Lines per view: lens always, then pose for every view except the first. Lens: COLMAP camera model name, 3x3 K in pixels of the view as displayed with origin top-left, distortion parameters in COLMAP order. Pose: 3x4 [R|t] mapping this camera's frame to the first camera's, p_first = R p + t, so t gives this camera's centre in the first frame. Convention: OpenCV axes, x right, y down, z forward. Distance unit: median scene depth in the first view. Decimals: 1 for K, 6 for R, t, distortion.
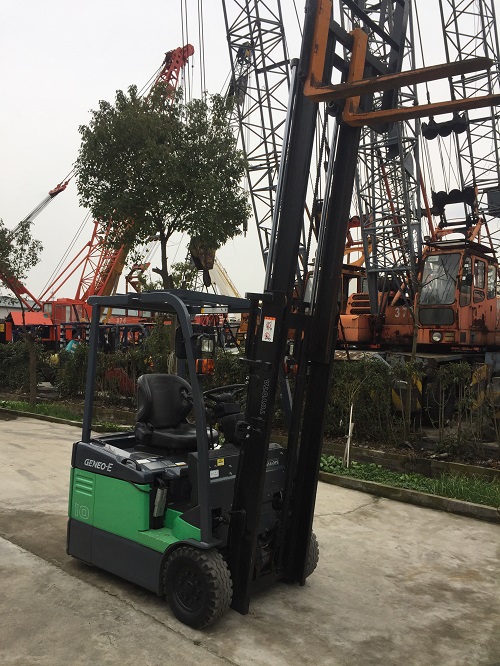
lens RADIAL K [[576.1, 0, 252.3], [0, 576.1, 340.7], [0, 0, 1]] dist [0.089180, -0.123995]
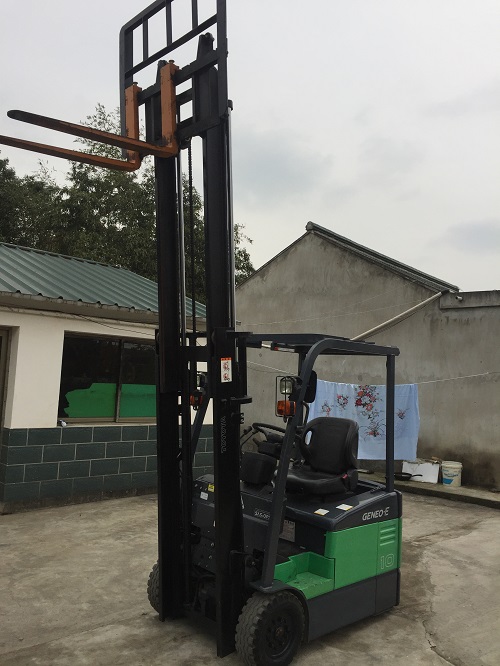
lens RADIAL K [[576.1, 0, 252.3], [0, 576.1, 340.7], [0, 0, 1]] dist [0.089180, -0.123995]
pose [[-0.096785, -0.092373, -0.991010, 0.269974], [-0.044688, 0.995083, -0.088388, 0.004428], [0.994302, 0.035732, -0.100437, 0.299411]]
